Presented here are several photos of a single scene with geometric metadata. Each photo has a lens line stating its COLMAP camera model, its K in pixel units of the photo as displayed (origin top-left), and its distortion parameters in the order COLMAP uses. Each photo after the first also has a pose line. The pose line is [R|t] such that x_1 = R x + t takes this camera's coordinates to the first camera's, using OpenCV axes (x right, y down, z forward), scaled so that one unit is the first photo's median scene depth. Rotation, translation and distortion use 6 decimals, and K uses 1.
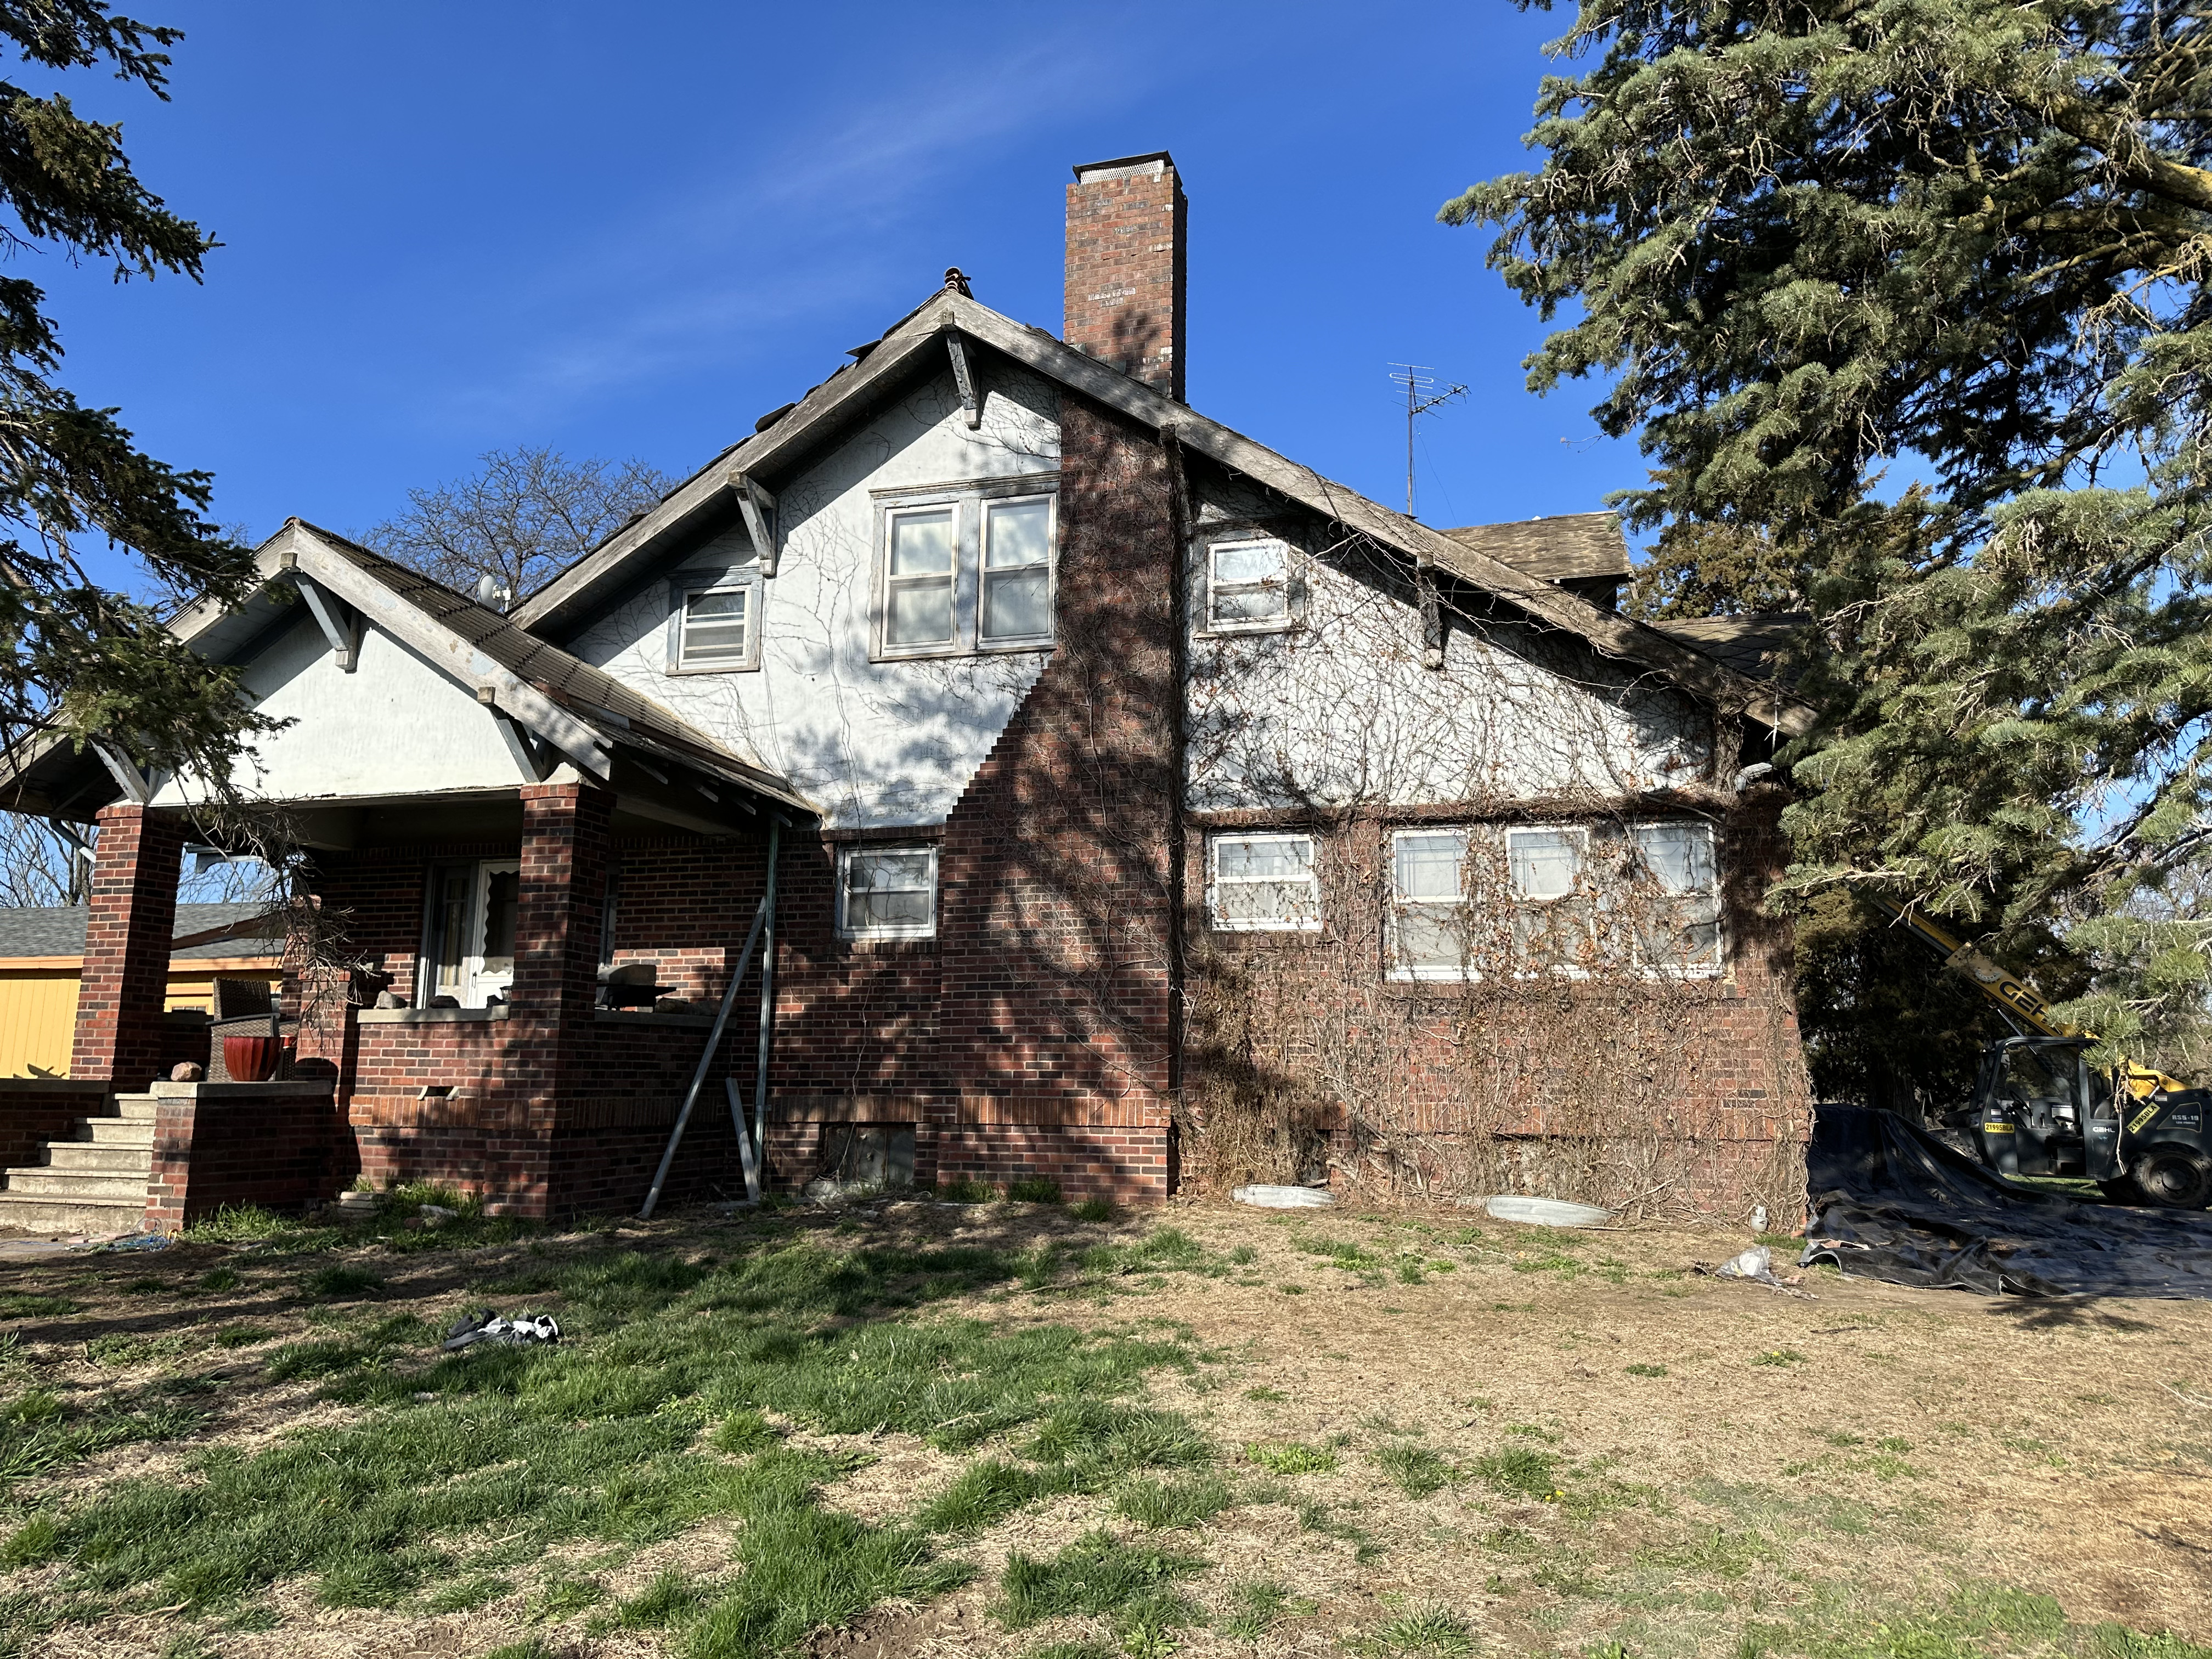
lens RADIAL K [[1542.5, 0, 1080.2], [0, 1542.5, 823.0], [0, 0, 1]] dist [0.096021, -0.133593]
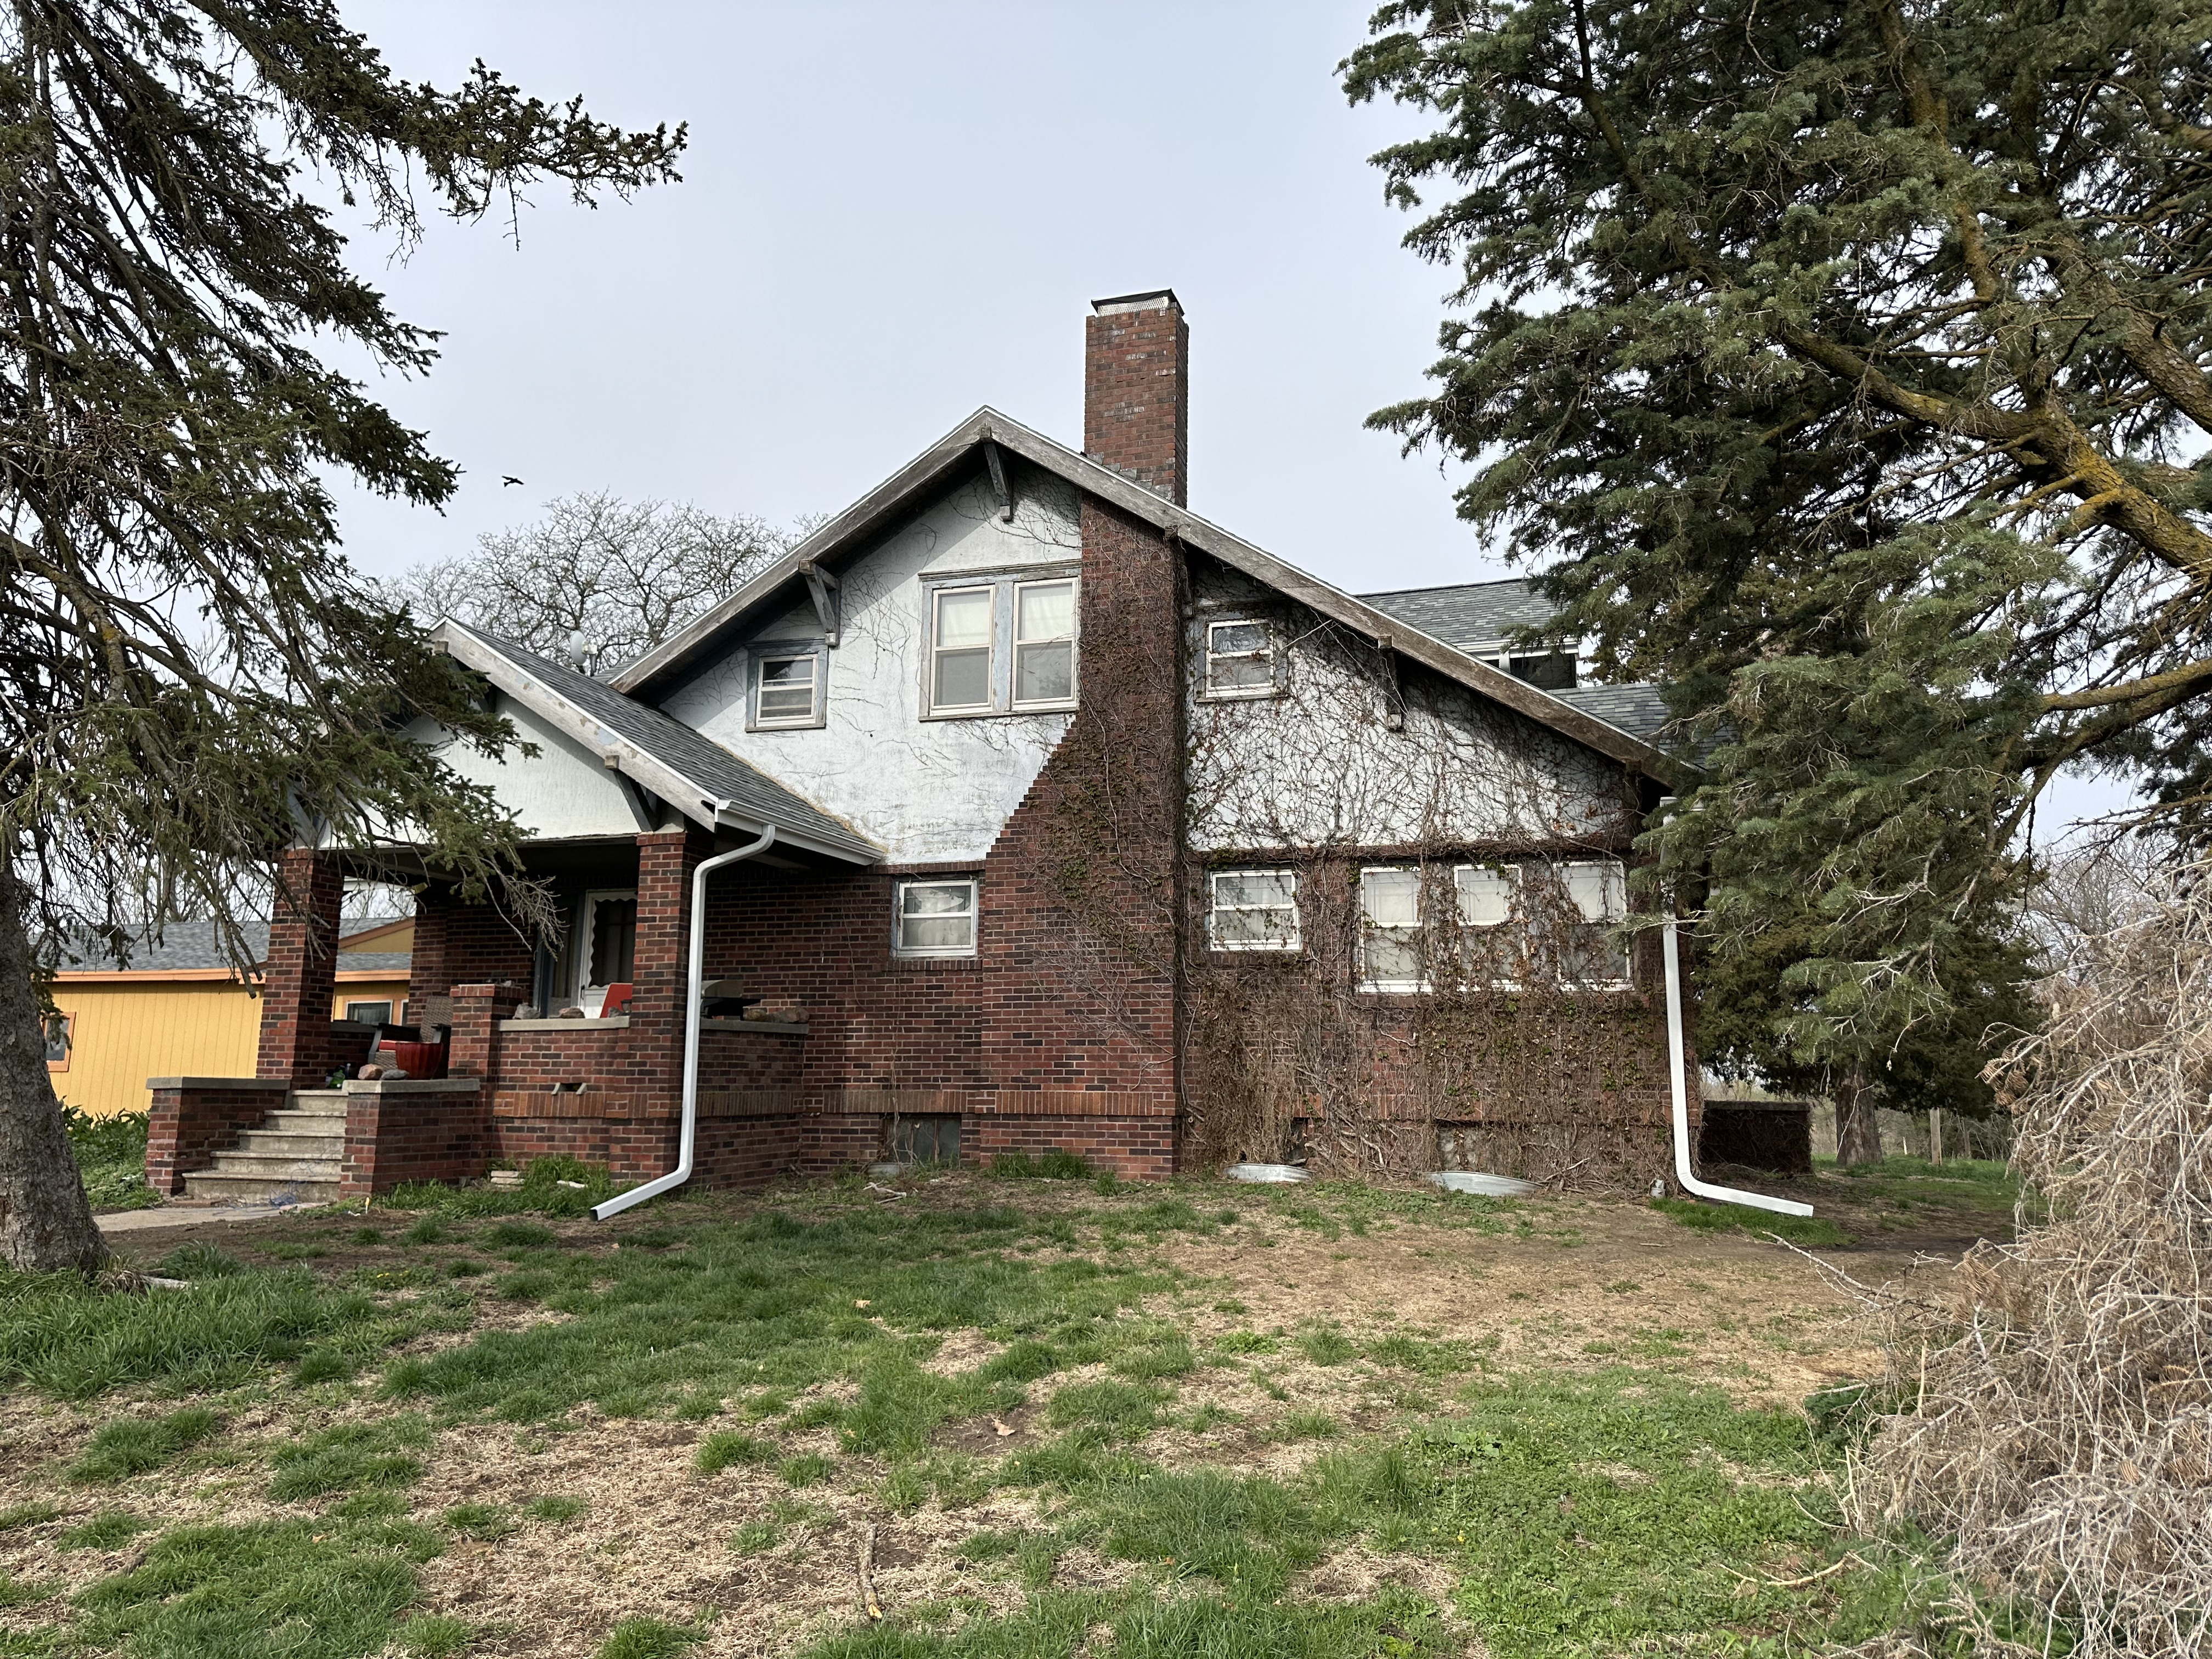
lens RADIAL K [[1520.6, 0, 1106.0], [0, 1520.6, 829.5], [0, 0, 1]] dist [0.098744, -0.142453]
pose [[0.999997, -0.002227, -0.000495, 0.006417], [0.002230, 0.999985, 0.005017, -0.030537], [0.000484, -0.005018, 0.999987, -0.175519]]
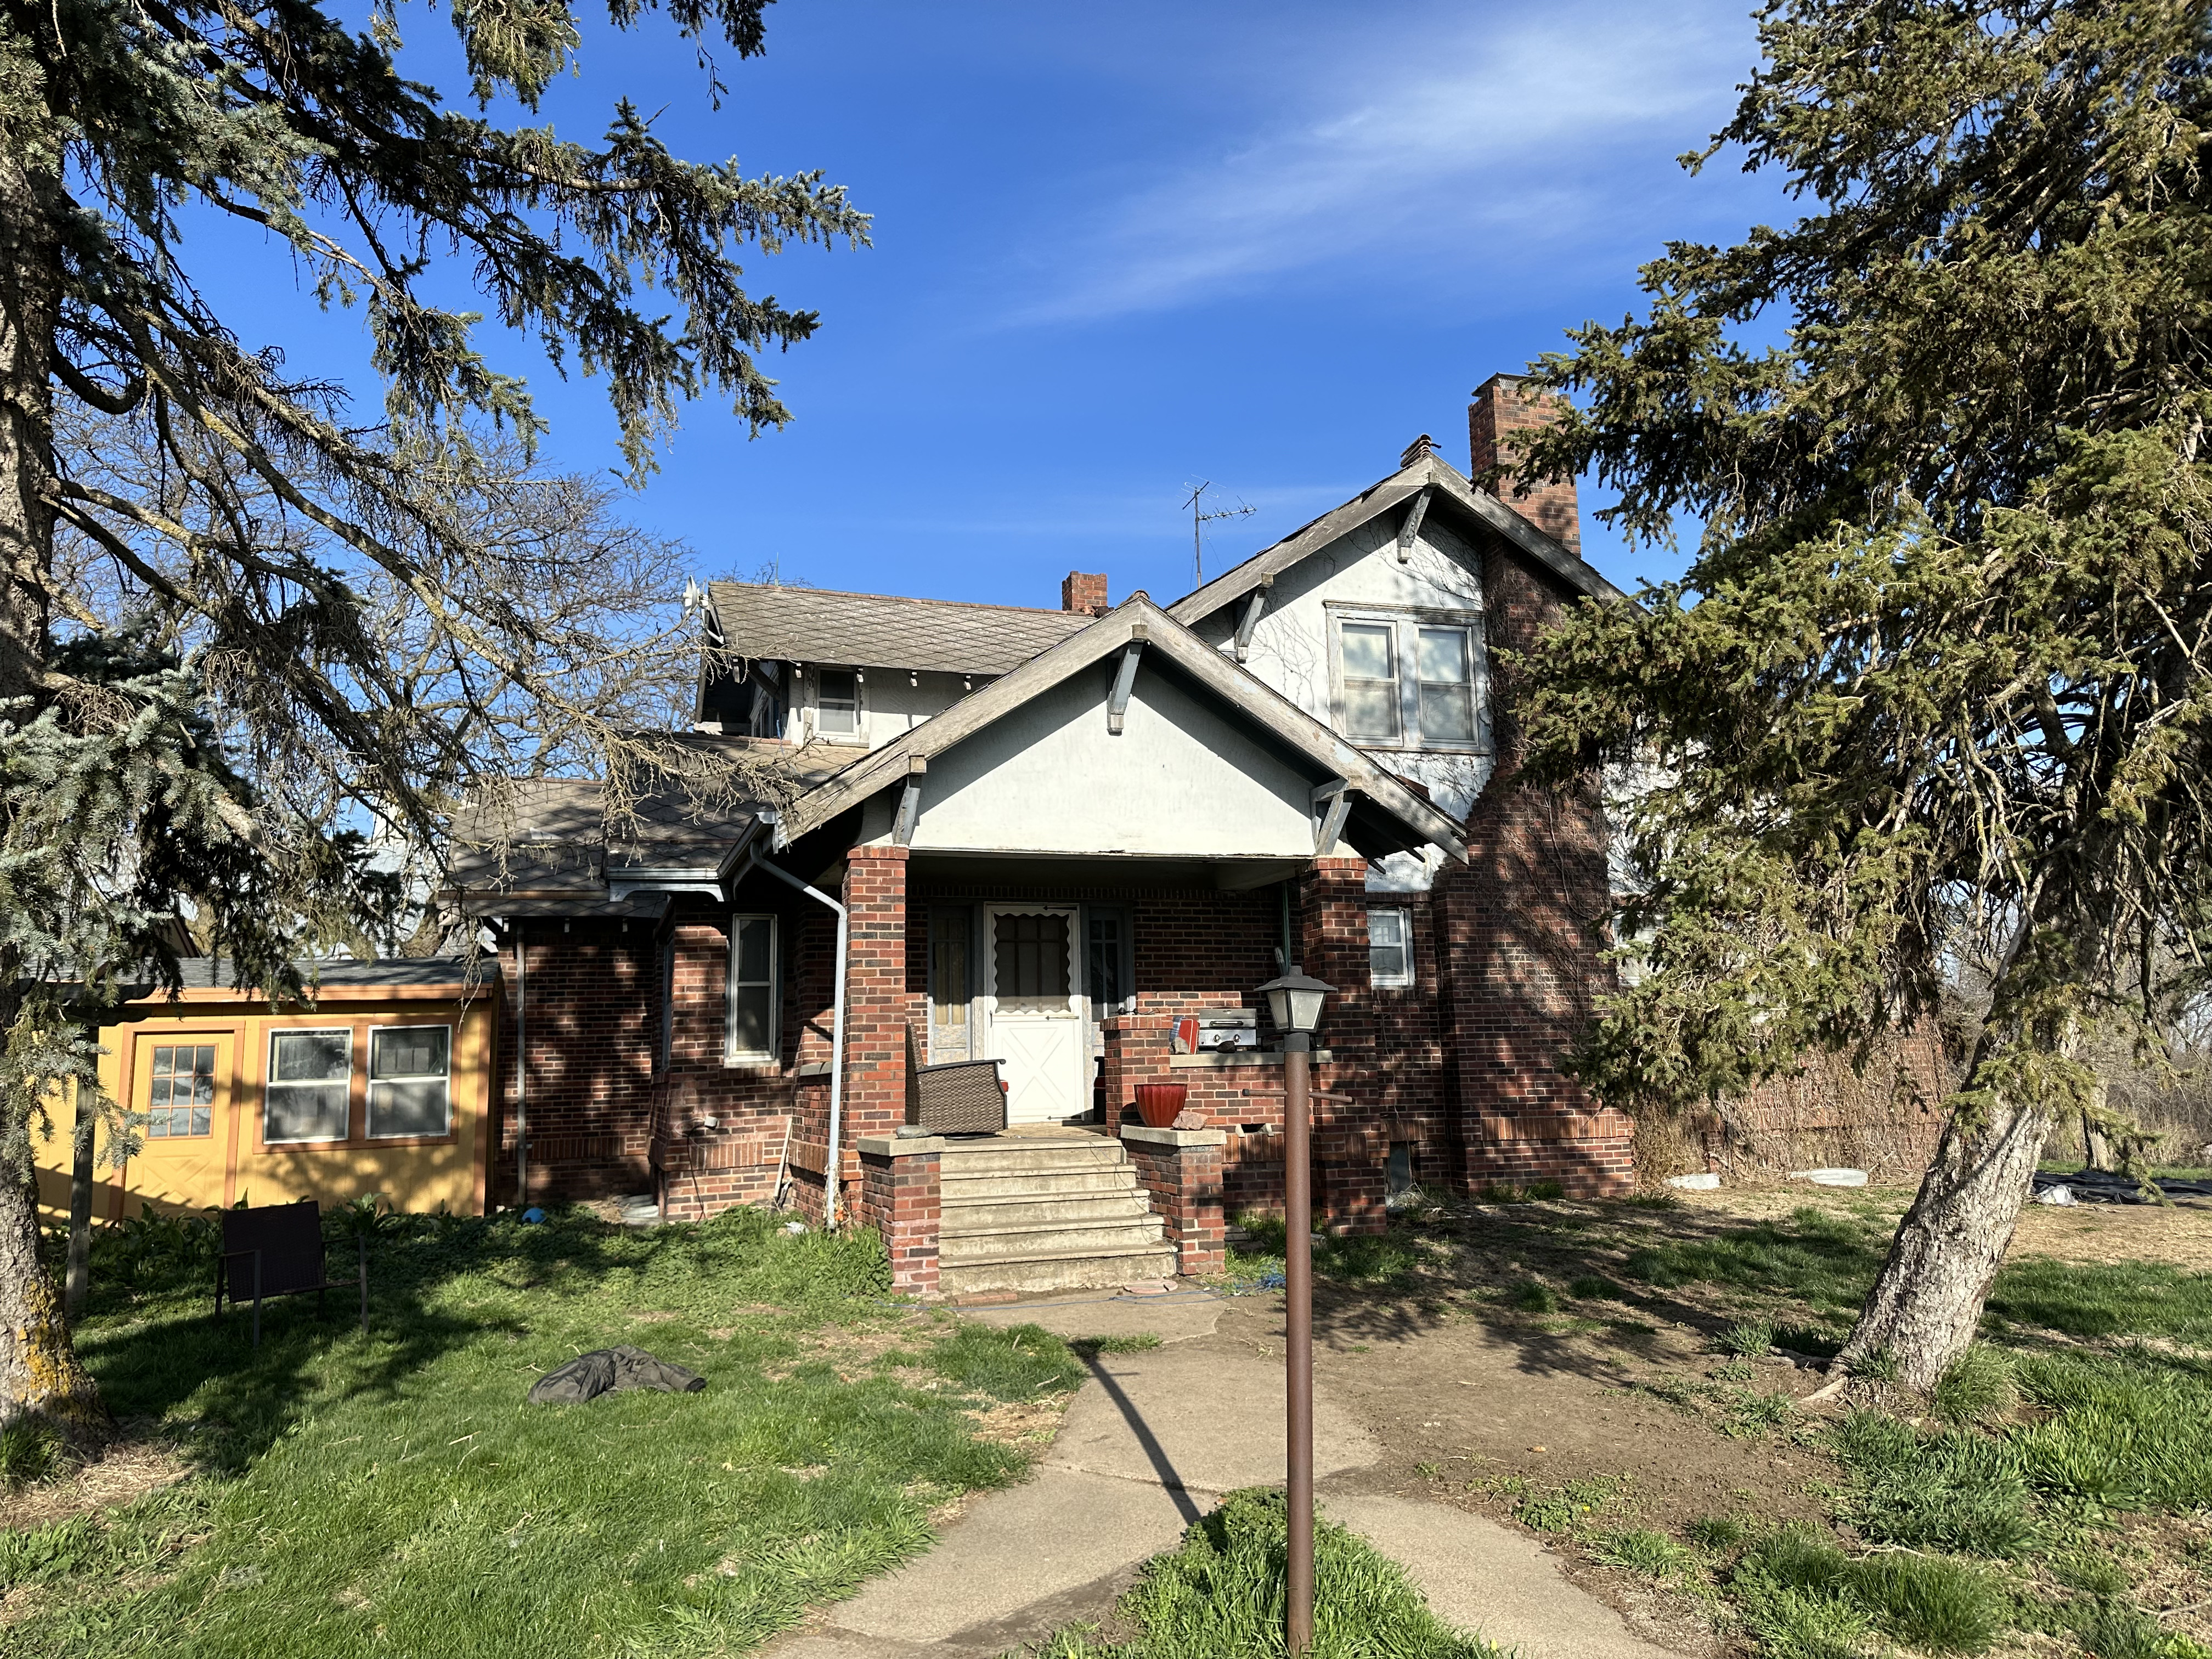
lens RADIAL K [[1541.6, 0, 1103.4], [0, 1541.6, 787.7], [0, 0, 1]] dist [0.049829, -0.149180]
pose [[0.847300, 0.074812, 0.525819, -1.006955], [-0.062849, 0.997197, -0.040604, -0.017131], [-0.527383, 0.001357, 0.849627, 0.111876]]
